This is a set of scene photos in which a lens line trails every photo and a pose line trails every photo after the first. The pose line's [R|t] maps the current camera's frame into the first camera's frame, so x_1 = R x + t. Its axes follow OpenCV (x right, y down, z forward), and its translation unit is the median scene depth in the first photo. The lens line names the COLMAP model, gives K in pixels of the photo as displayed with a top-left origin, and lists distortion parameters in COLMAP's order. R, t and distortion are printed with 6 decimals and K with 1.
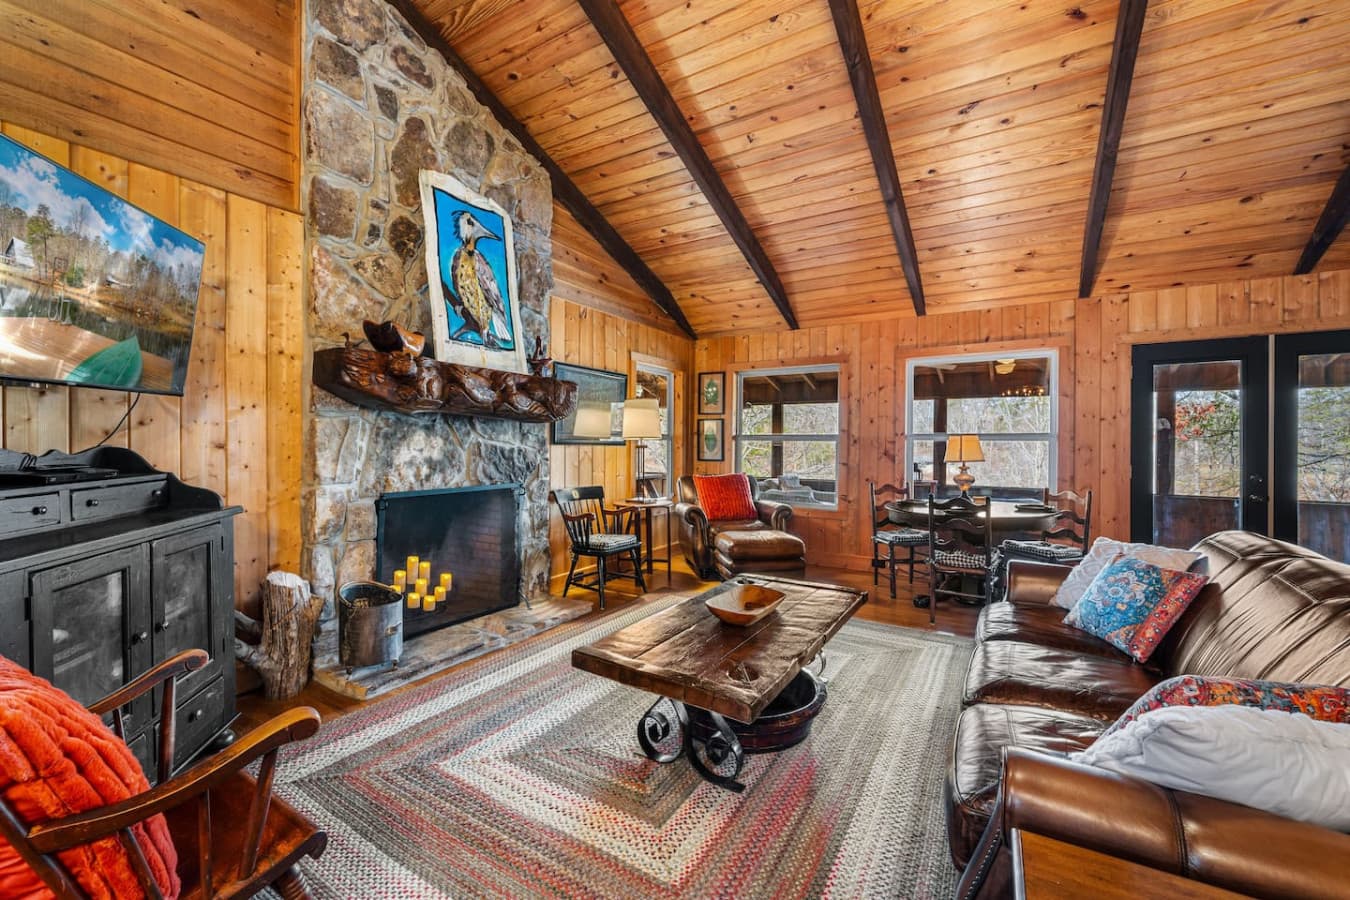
lens RADIAL K [[541.0, 0, 671.0], [0, 541.0, 448.3], [0, 0, 1]] dist [-0.001168, 0.000074]
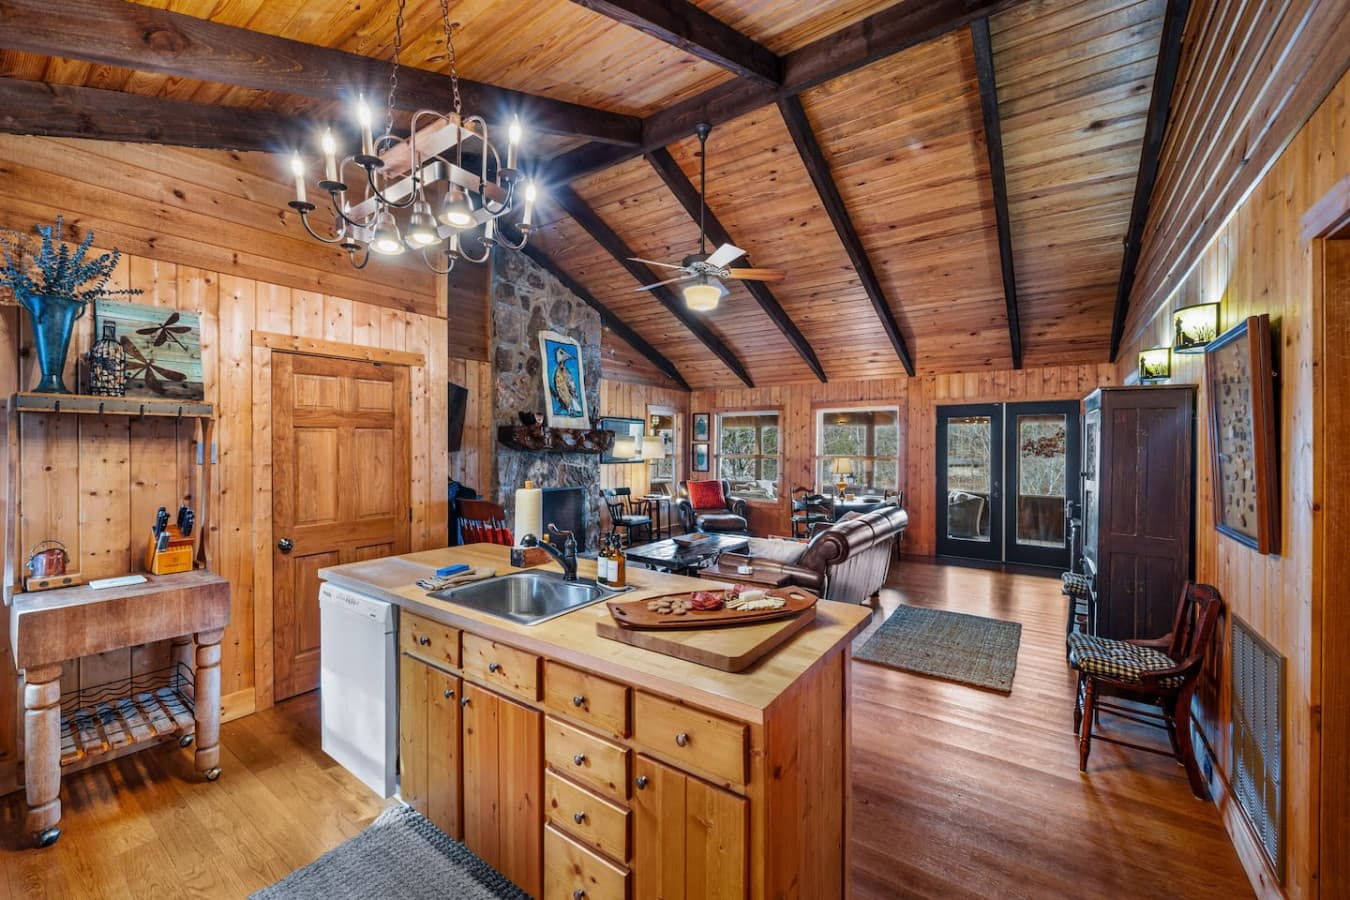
lens RADIAL K [[541.0, 0, 677.5], [0, 541.0, 448.0], [0, 0, 1]] dist [-0.001168, 0.000074]
pose [[0.998975, -0.001855, -0.045229, 0.120836], [0.001633, 0.999986, -0.004940, -0.055135], [0.045237, 0.004861, 0.998964, -0.829680]]
